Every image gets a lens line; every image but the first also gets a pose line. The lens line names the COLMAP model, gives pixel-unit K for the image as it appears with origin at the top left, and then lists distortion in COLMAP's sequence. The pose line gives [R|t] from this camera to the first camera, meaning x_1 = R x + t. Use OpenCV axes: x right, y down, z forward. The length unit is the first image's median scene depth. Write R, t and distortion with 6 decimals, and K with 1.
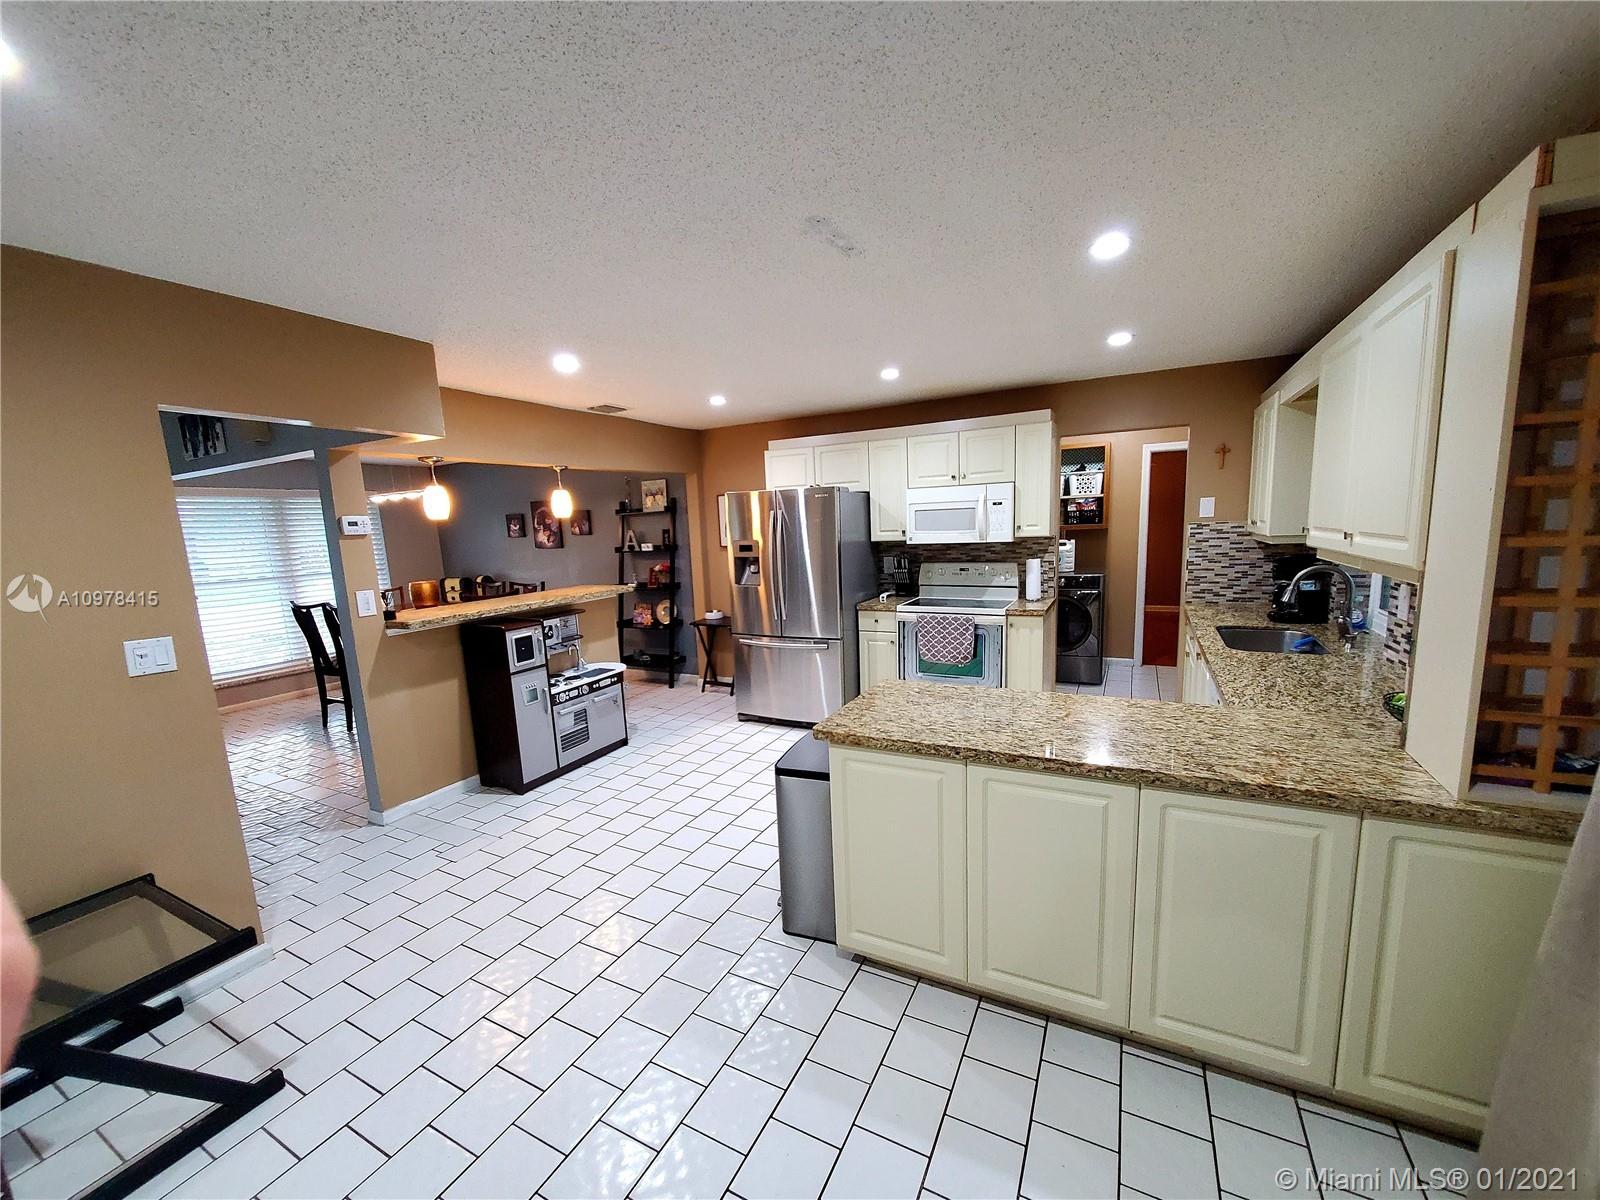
lens RADIAL K [[633.8, 0, 799.5], [0, 633.8, 622.4], [0, 0, 1]] dist [-0.000304, -0.000014]
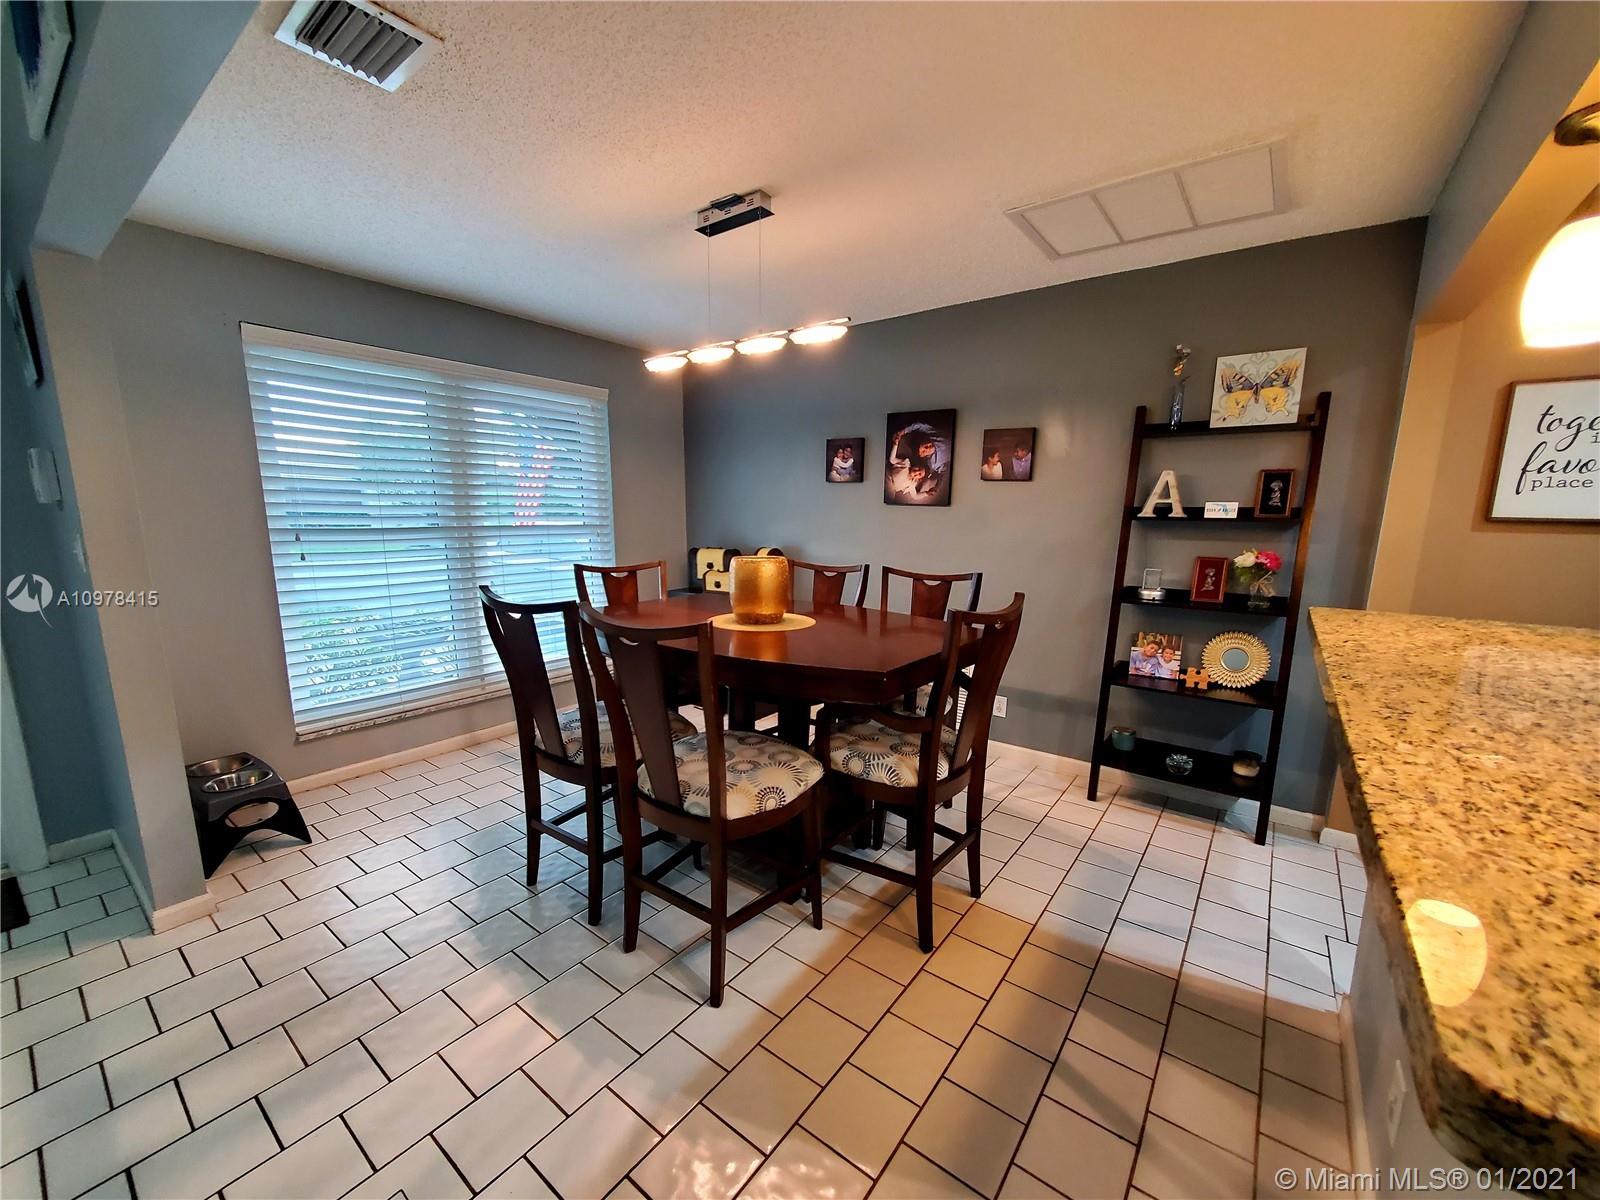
lens RADIAL K [[633.5, 0, 799.8], [0, 633.5, 621.5], [0, 0, 1]] dist [0.000738, -0.001912]
pose [[0.984368, 0.084818, -0.154357, -0.597586], [-0.081378, 0.996276, 0.028482, -0.042825], [0.156198, -0.015476, 0.987604, 0.702490]]
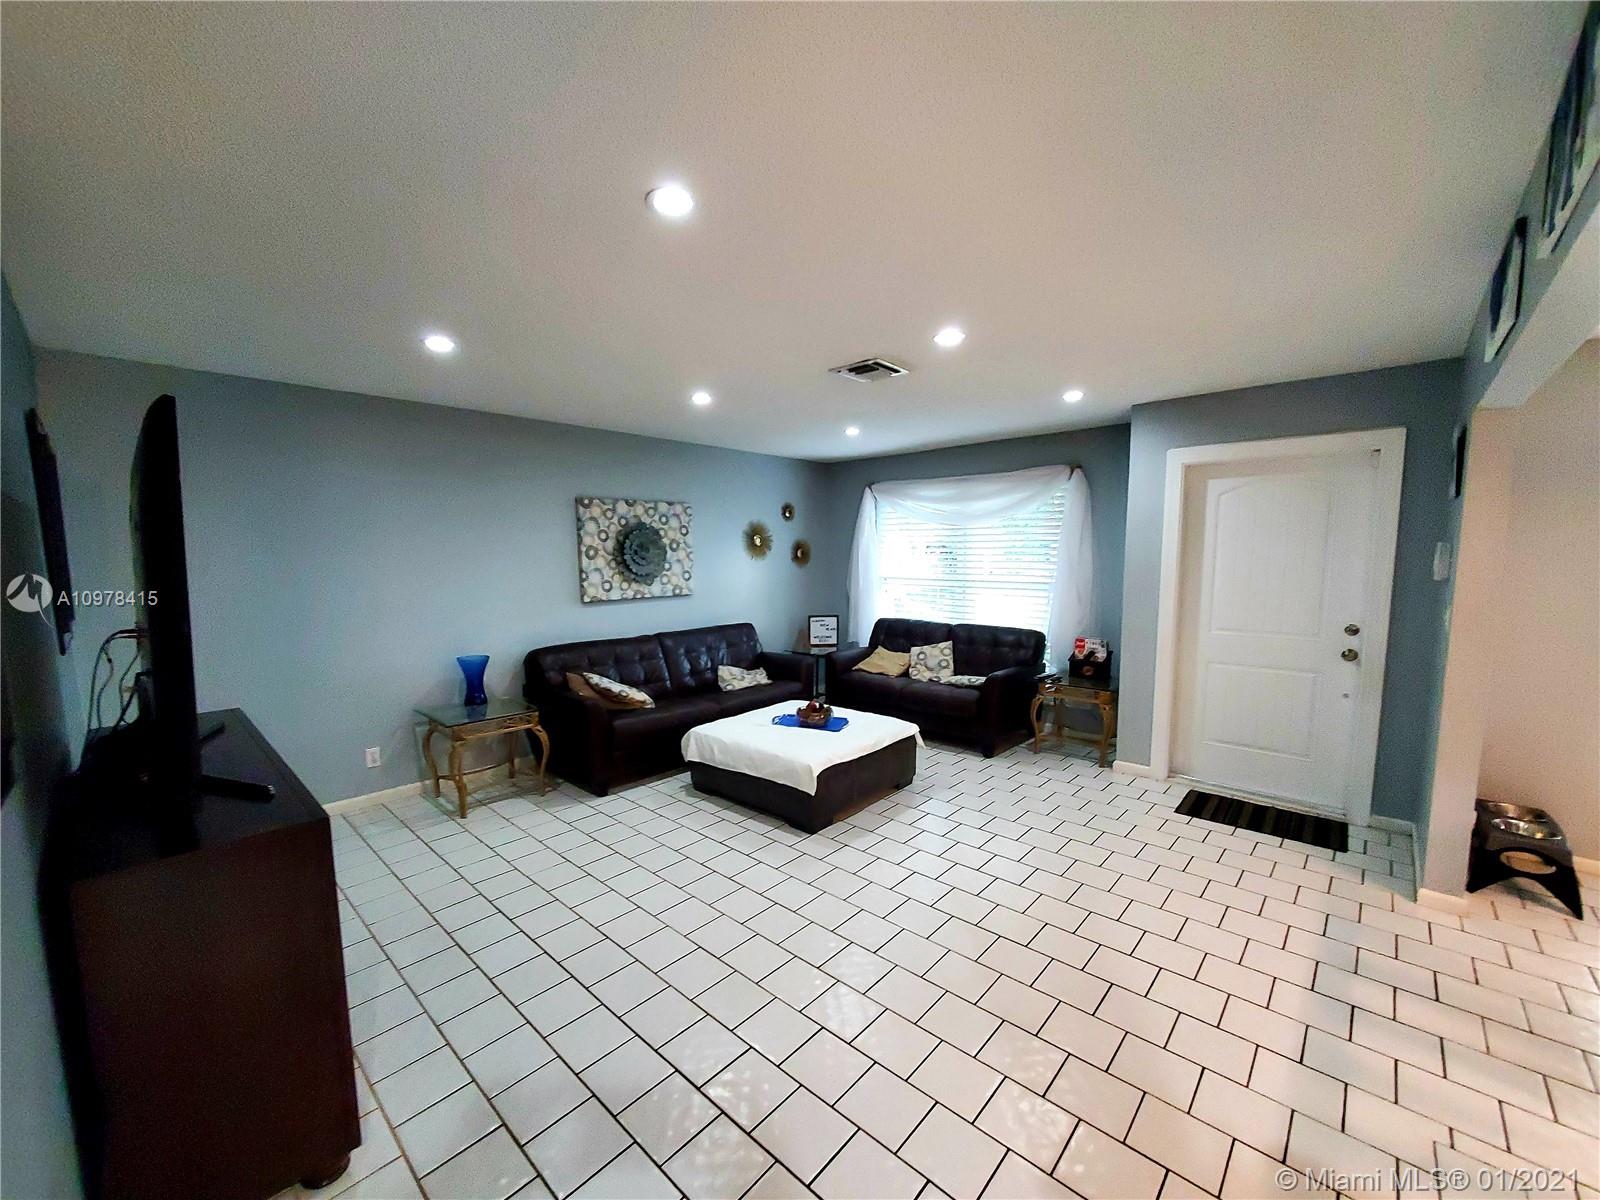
lens RADIAL K [[633.5, 0, 799.8], [0, 633.5, 621.5], [0, 0, 1]] dist [0.000738, -0.001912]
pose [[-0.261742, 0.156207, -0.952413, -0.428787], [-0.133161, 0.971533, 0.195938, -0.069505], [0.955908, 0.178109, -0.233490, 0.610750]]
